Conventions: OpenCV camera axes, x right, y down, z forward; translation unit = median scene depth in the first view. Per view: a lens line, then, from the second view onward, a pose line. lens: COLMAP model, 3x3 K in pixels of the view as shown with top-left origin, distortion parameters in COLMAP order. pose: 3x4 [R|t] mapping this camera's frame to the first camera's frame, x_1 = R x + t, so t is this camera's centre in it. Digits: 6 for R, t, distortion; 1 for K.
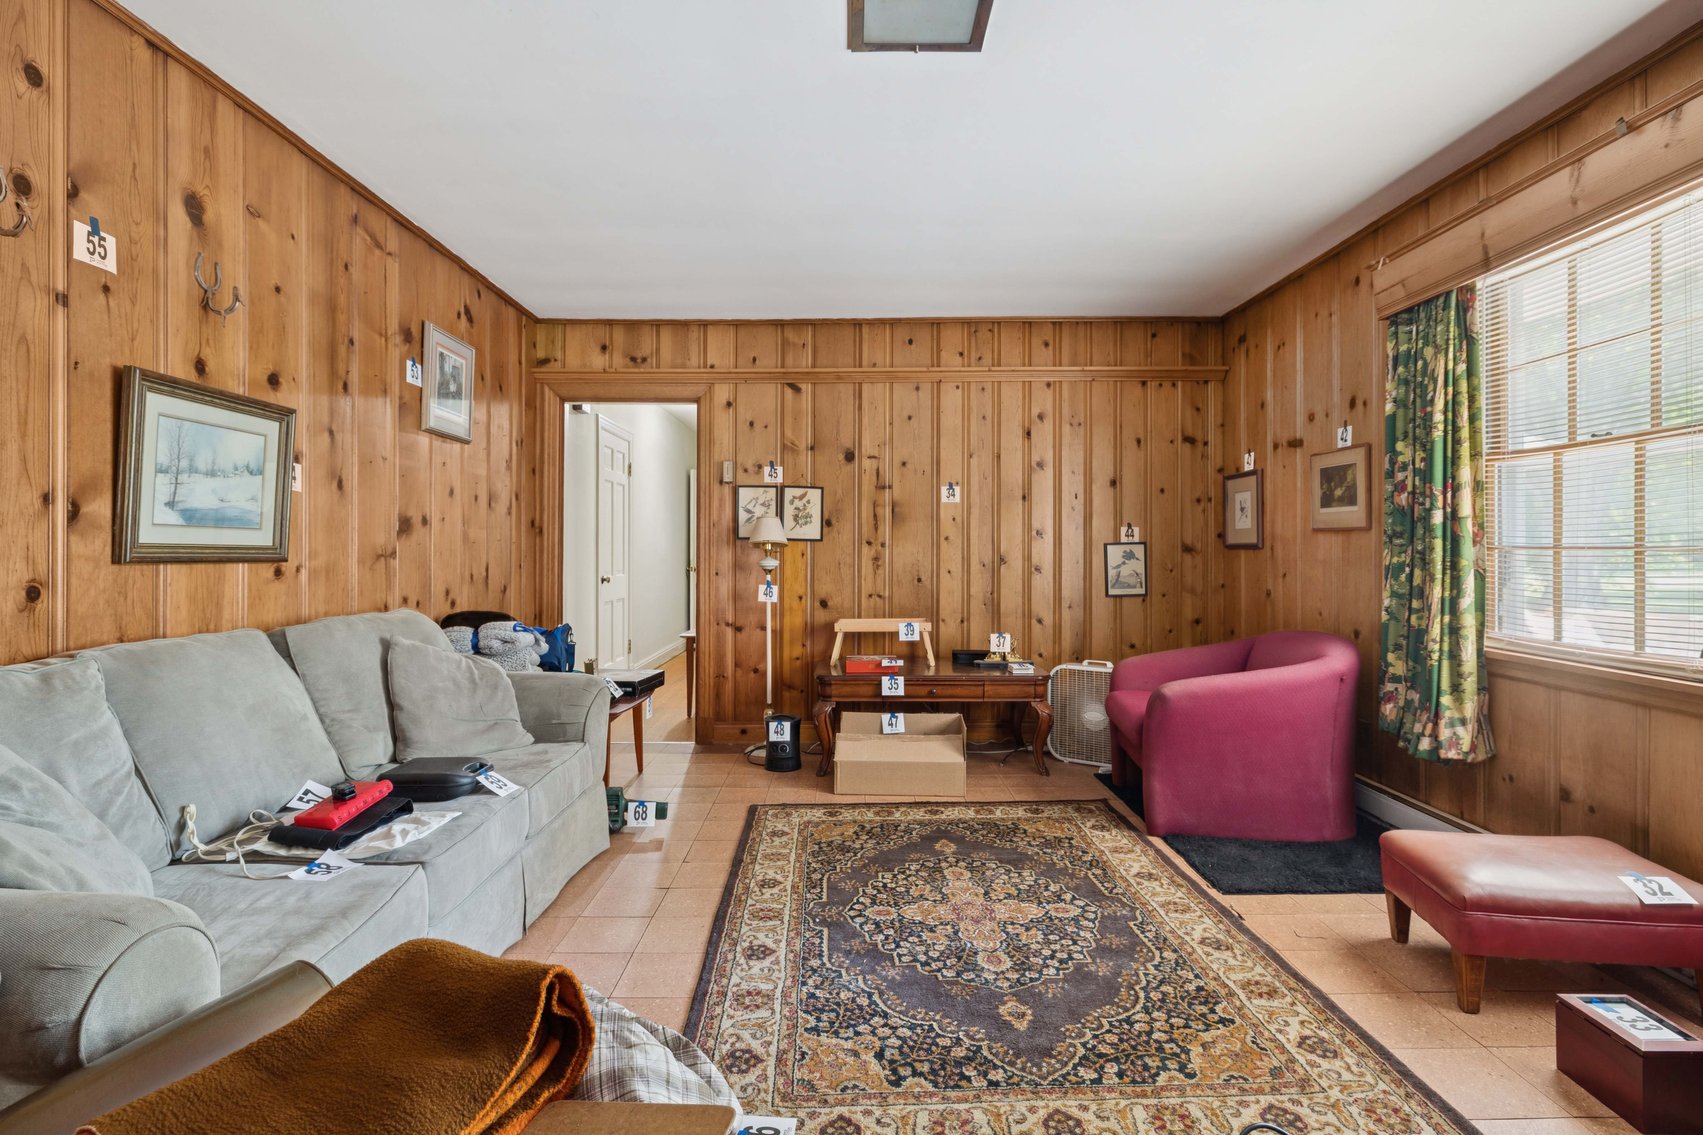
lens RADIAL K [[806.5, 0, 879.1], [0, 806.5, 548.8], [0, 0, 1]] dist [-0.005500, 0.001548]
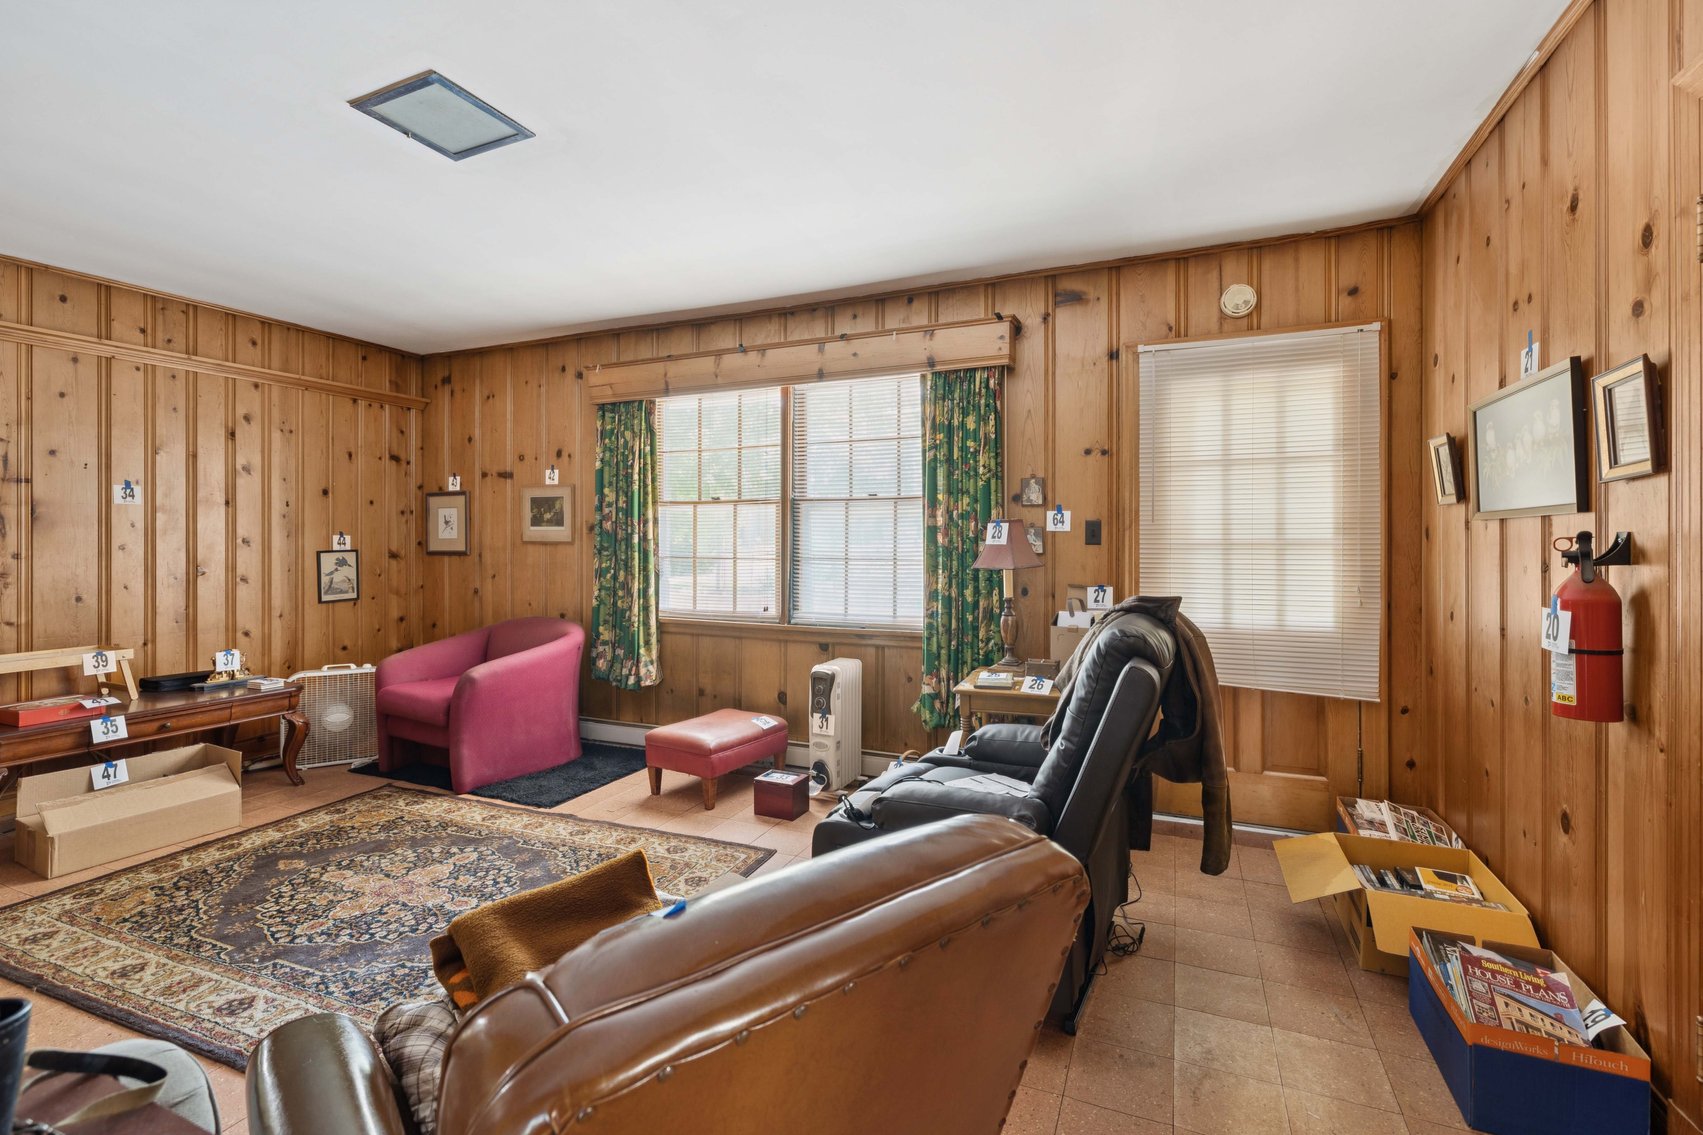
lens RADIAL K [[738.2, 0, 844.5], [0, 738.2, 549.4], [0, 0, 1]] dist [0.002003, 0.000253]
pose [[0.419600, -0.006129, 0.907688, -0.441840], [-0.004410, 0.999952, 0.008790, -0.030745], [-0.907698, -0.007691, 0.419553, -0.003250]]
